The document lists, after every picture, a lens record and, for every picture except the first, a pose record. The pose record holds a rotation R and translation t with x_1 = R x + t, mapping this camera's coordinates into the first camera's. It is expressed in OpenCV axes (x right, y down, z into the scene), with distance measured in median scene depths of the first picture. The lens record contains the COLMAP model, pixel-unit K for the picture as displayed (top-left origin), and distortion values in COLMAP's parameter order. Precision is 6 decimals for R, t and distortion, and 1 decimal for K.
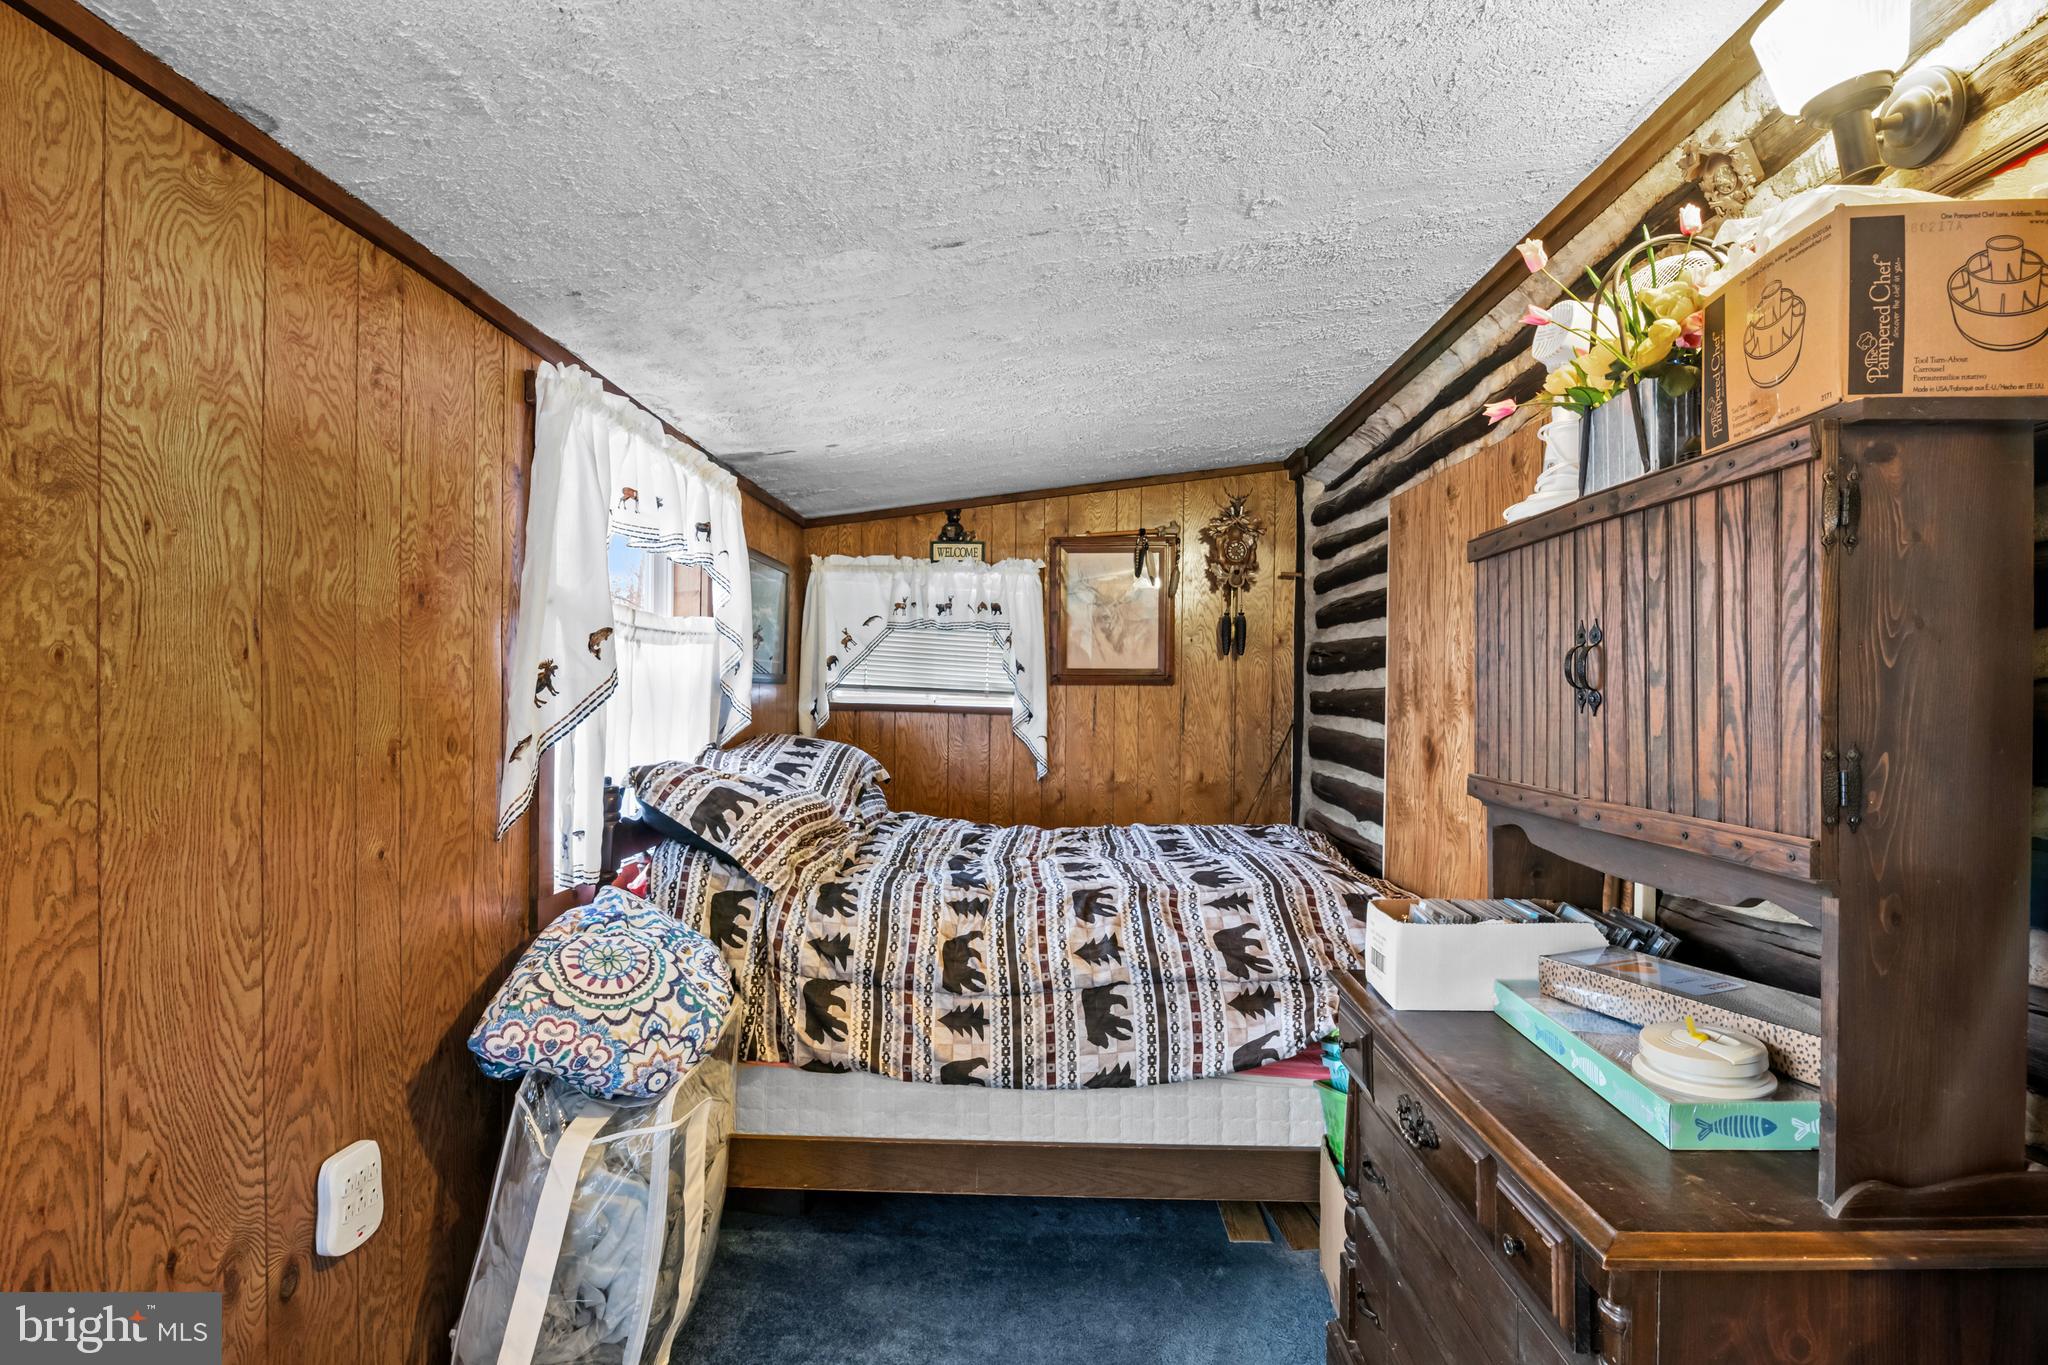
lens RADIAL K [[992.5, 0, 1024.0], [0, 992.5, 682.5], [0, 0, 1]] dist [0.000536, 0.000162]
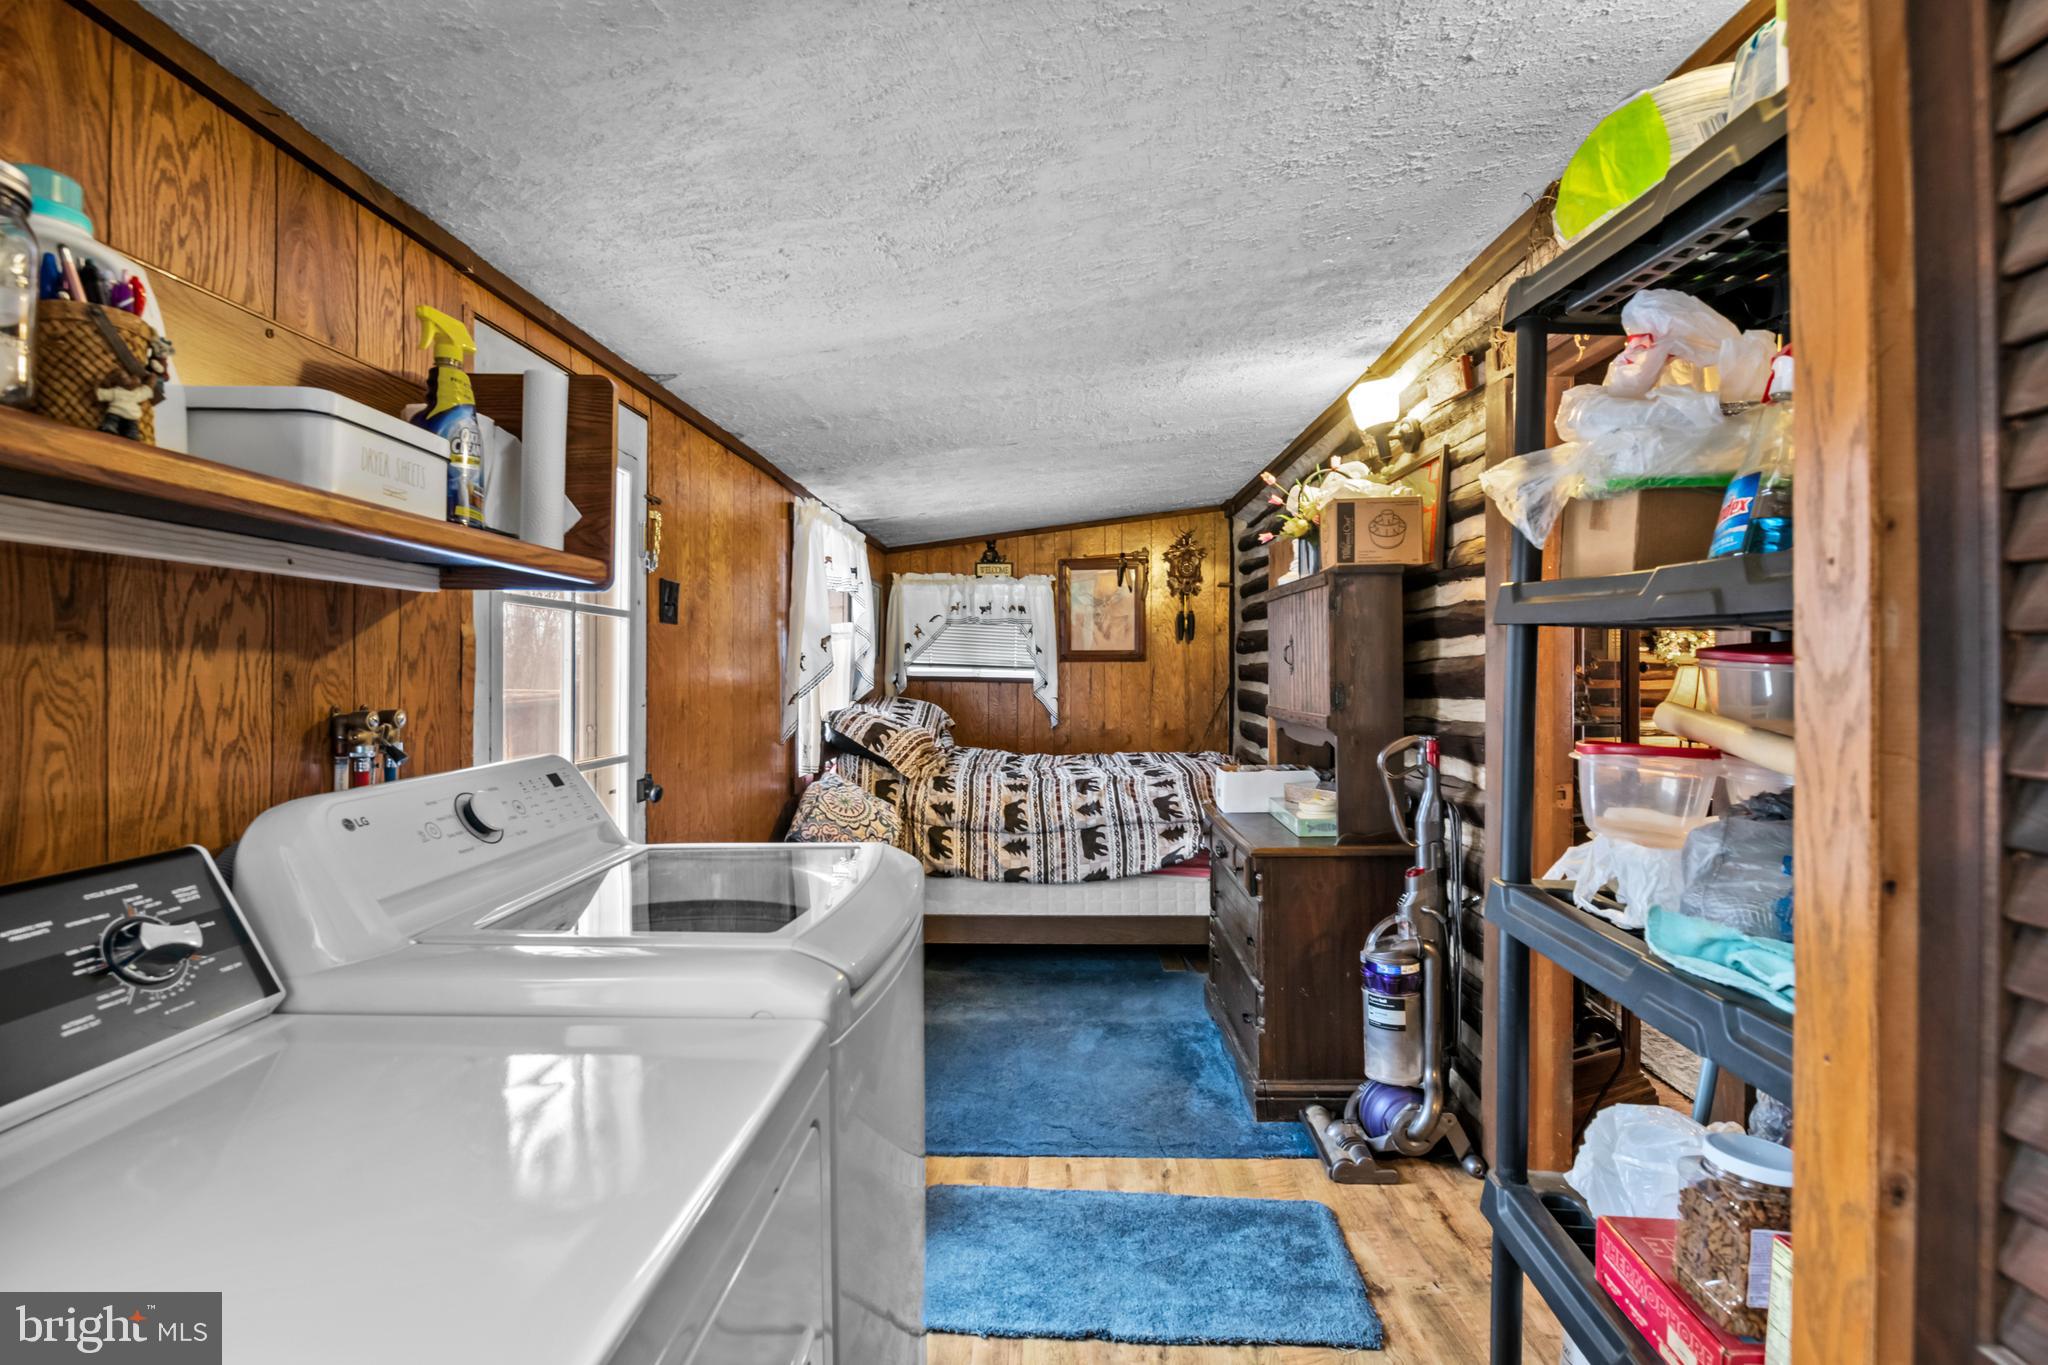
lens RADIAL K [[992.5, 0, 1024.0], [0, 992.5, 682.5], [0, 0, 1]] dist [0.000536, 0.000162]
pose [[0.999945, -0.009162, -0.005156, -0.026220], [0.009291, 0.999628, 0.025656, -0.007370], [0.004919, -0.025703, 0.999658, -0.633592]]
